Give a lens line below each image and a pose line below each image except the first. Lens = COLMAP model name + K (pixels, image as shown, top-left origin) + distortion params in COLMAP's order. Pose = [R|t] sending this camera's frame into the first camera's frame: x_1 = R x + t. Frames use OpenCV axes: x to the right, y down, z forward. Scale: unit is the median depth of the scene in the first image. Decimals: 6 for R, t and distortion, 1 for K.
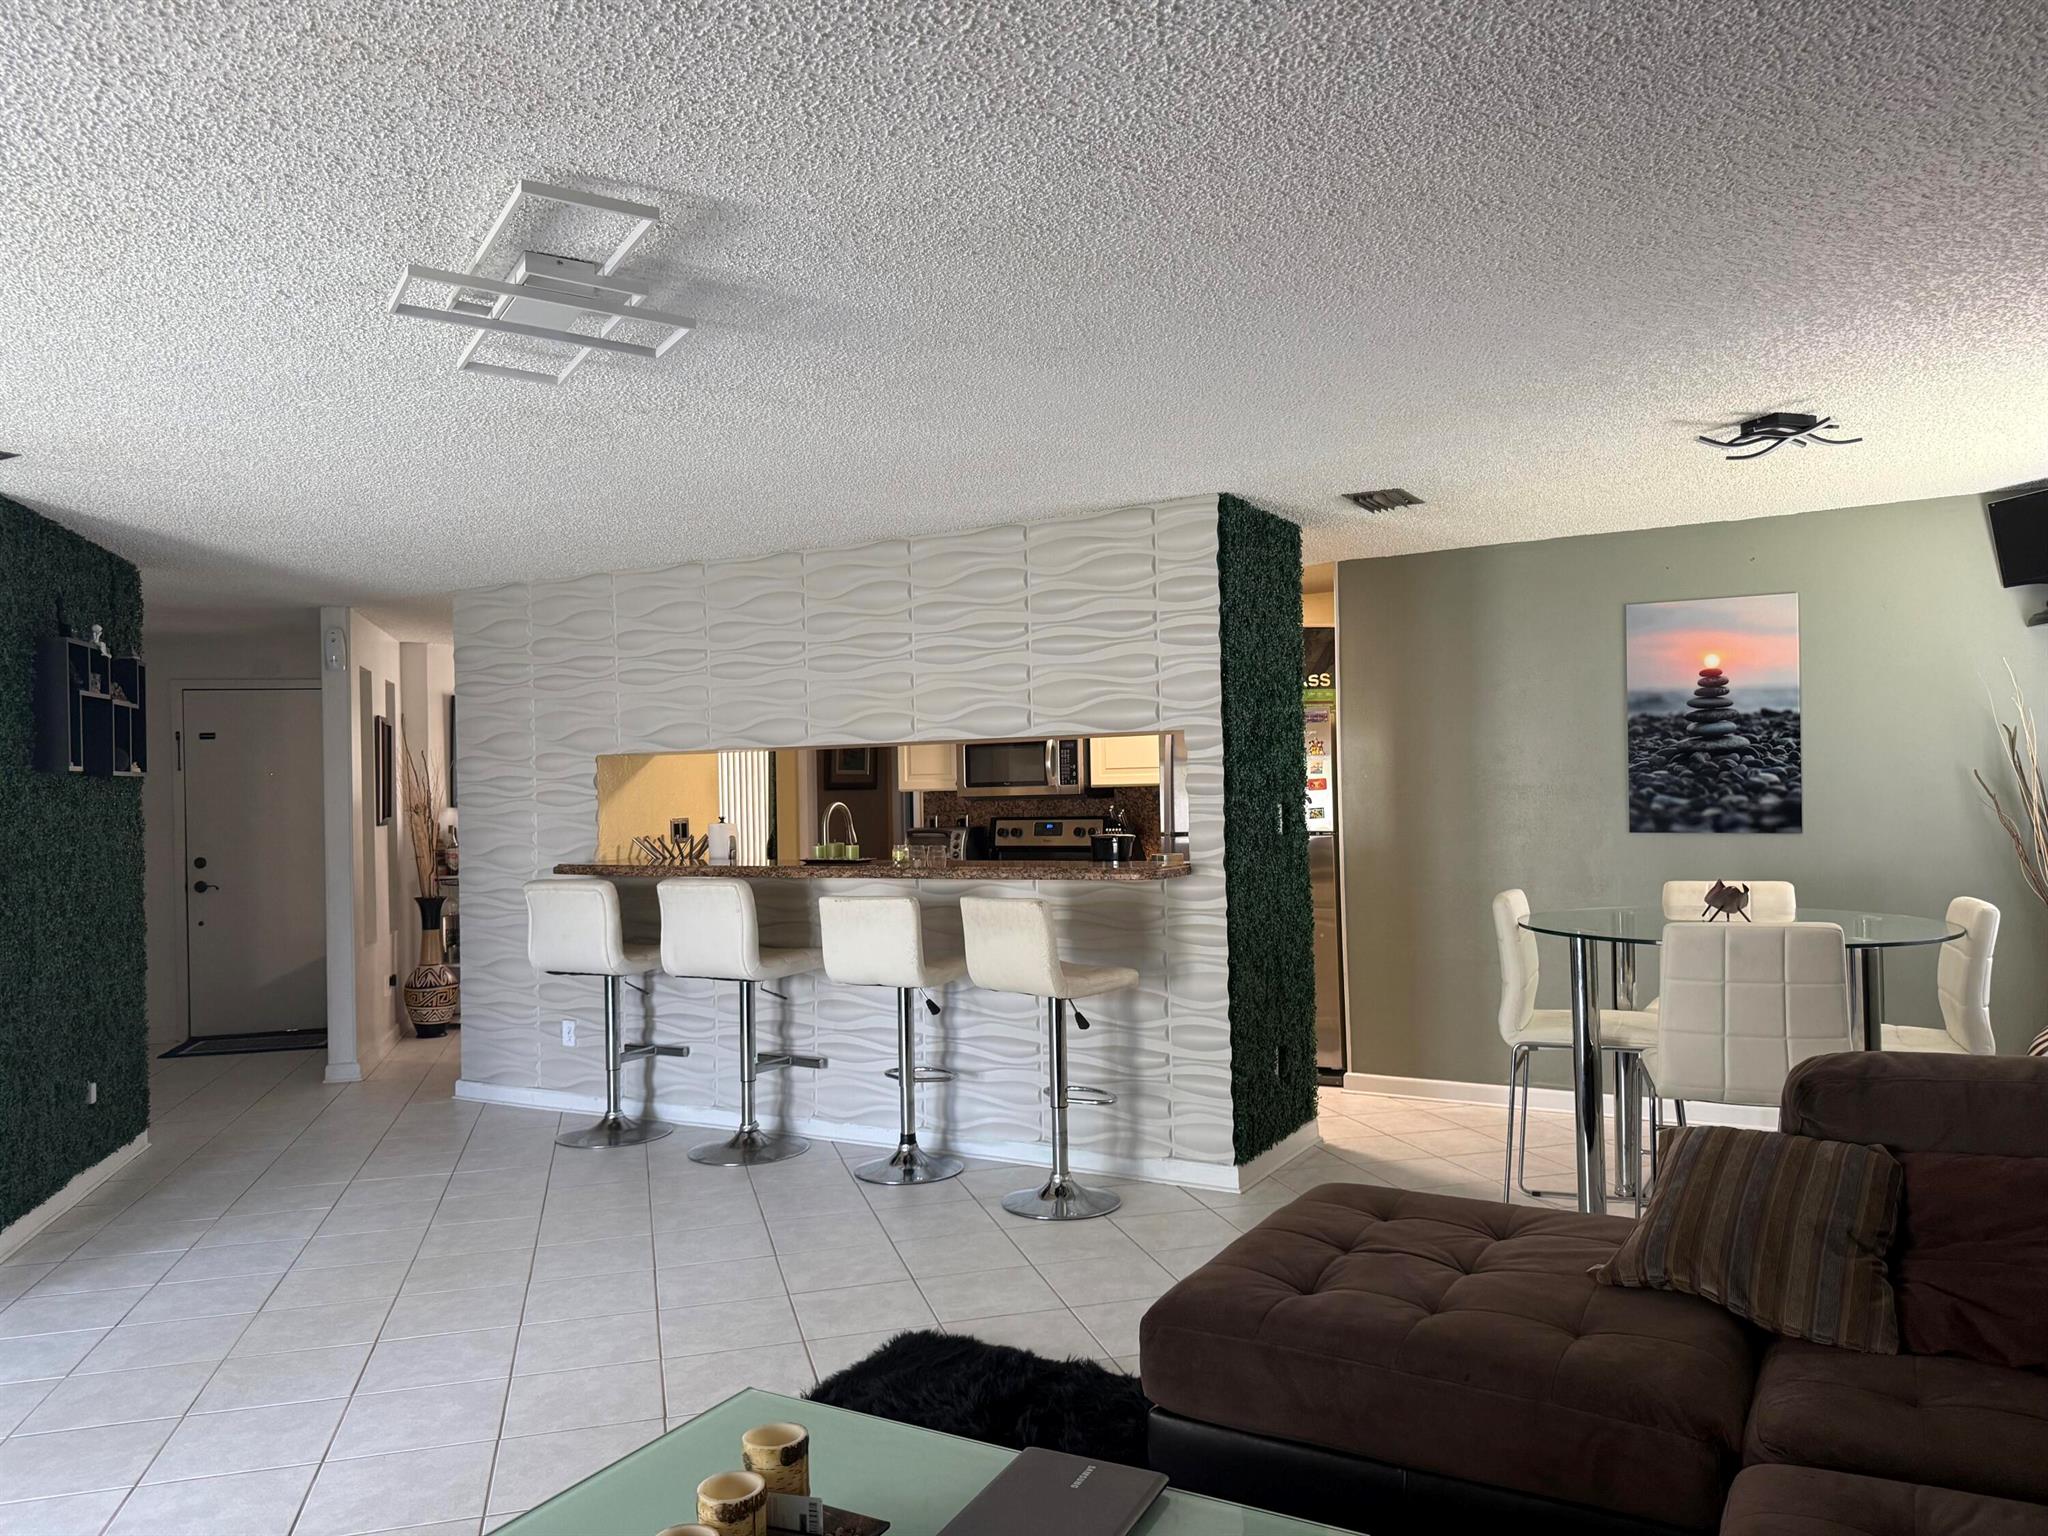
lens RADIAL K [[1447.8, 0, 1025.3], [0, 1447.8, 784.0], [0, 0, 1]] dist [0.027565, -0.033095]
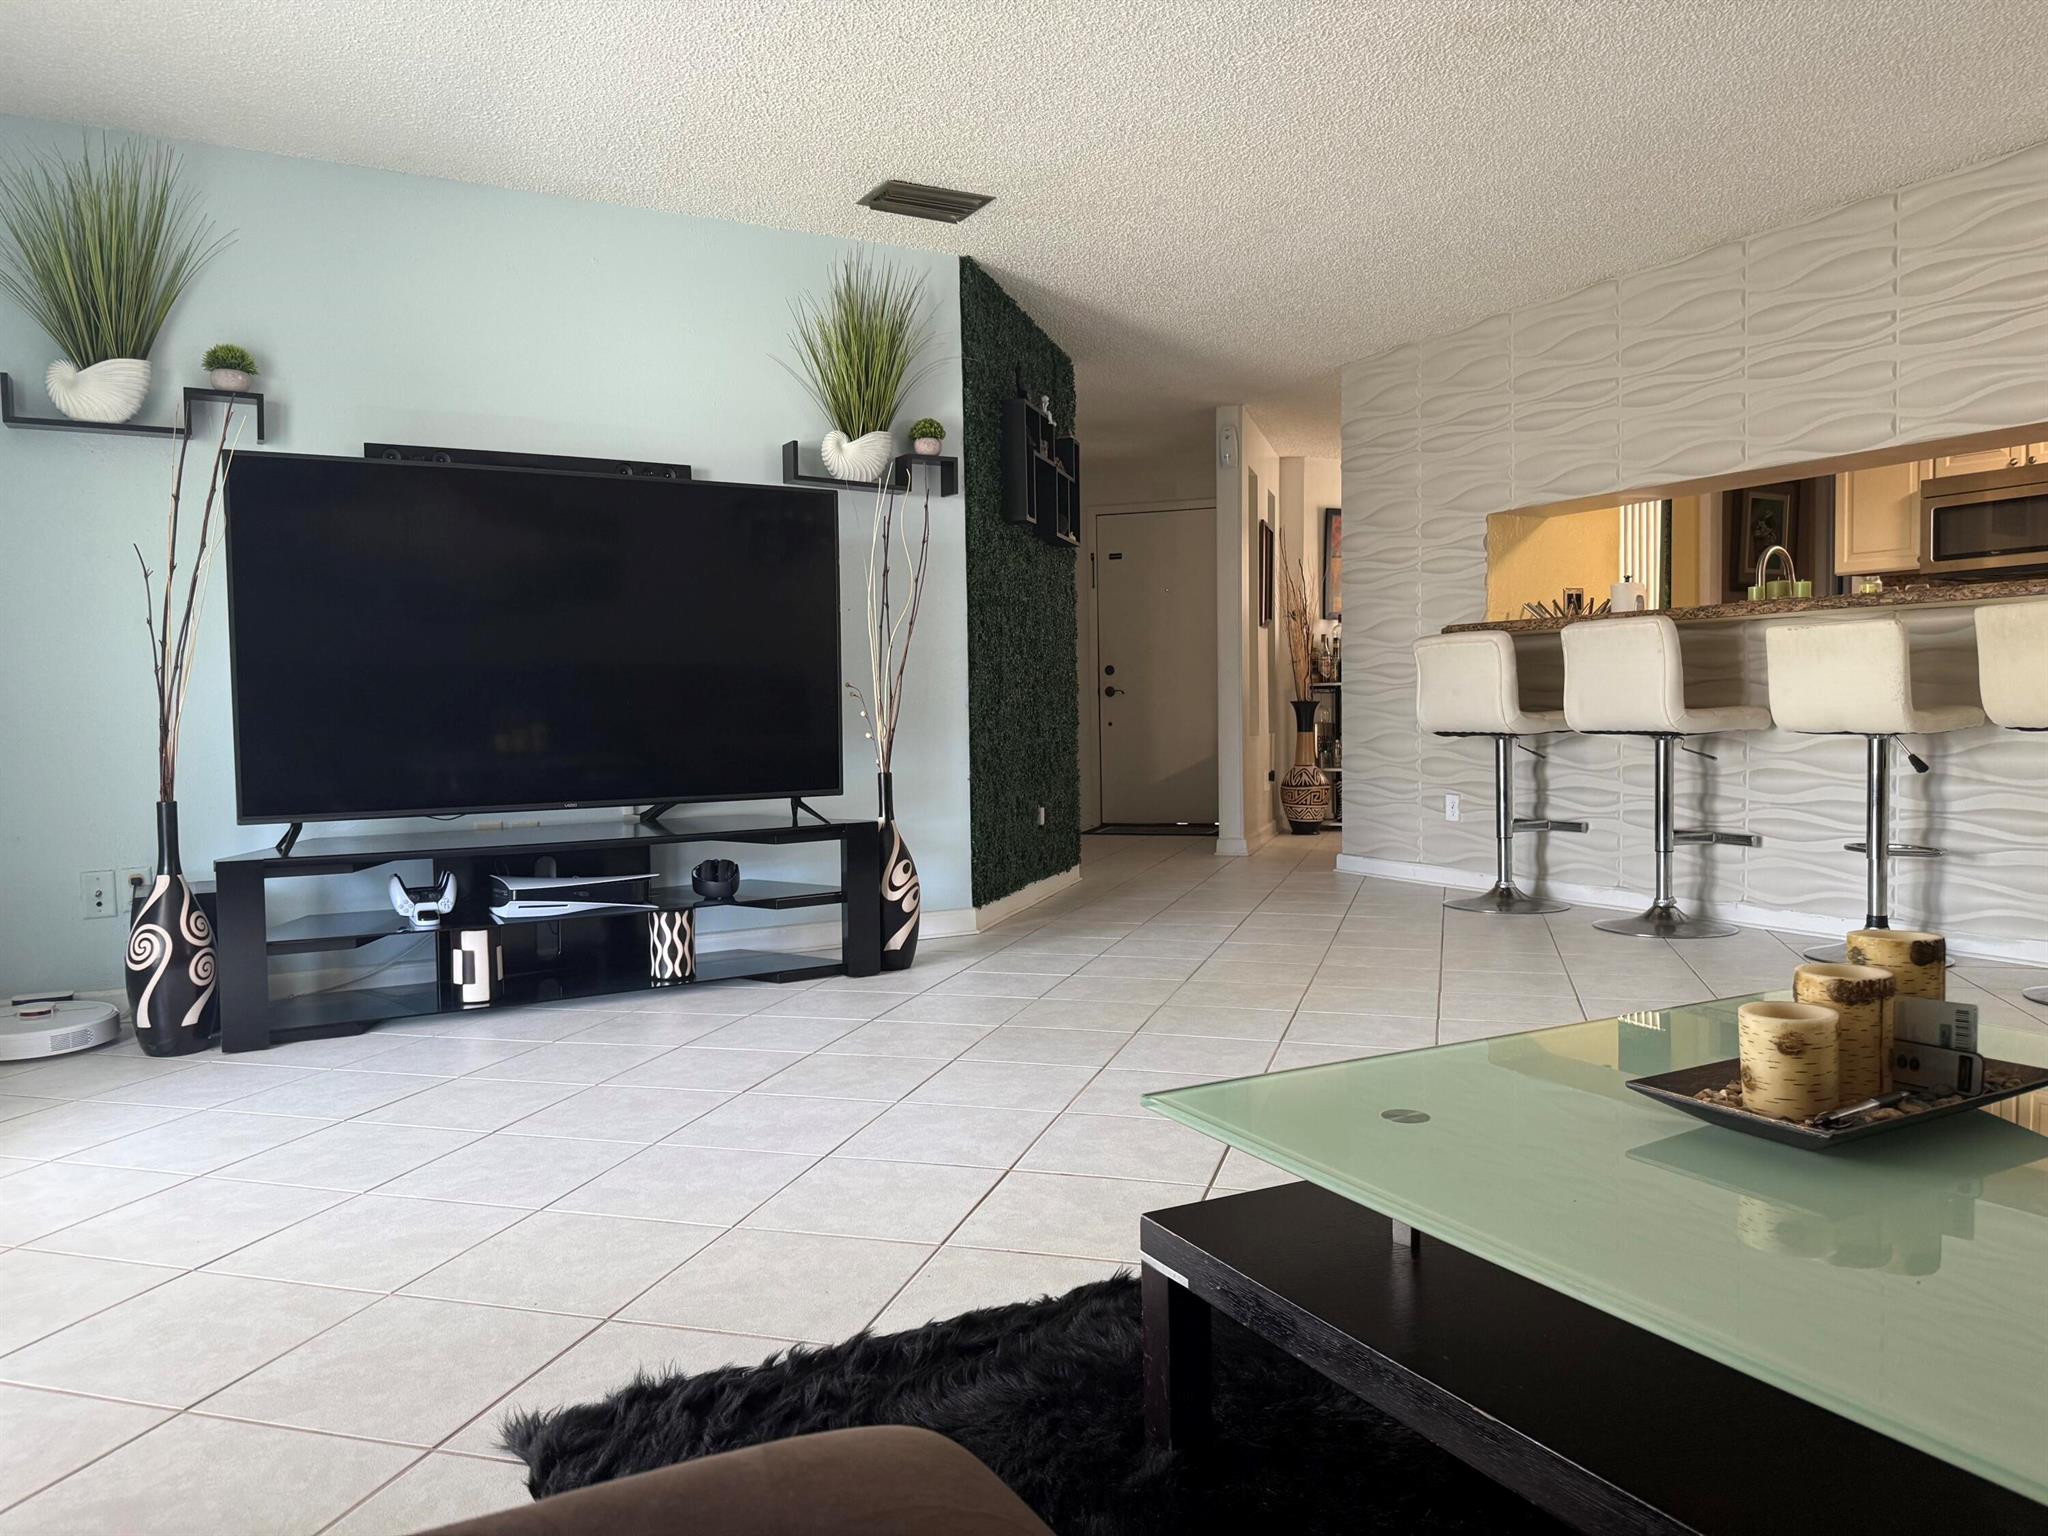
lens RADIAL K [[1447.8, 0, 1007.4], [0, 1447.8, 758.8], [0, 0, 1]] dist [0.027565, -0.033095]
pose [[0.841228, 0.027245, -0.539994, -0.046373], [0.001419, 0.998615, 0.052595, 0.094620], [0.540679, -0.045010, 0.840024, 0.032214]]
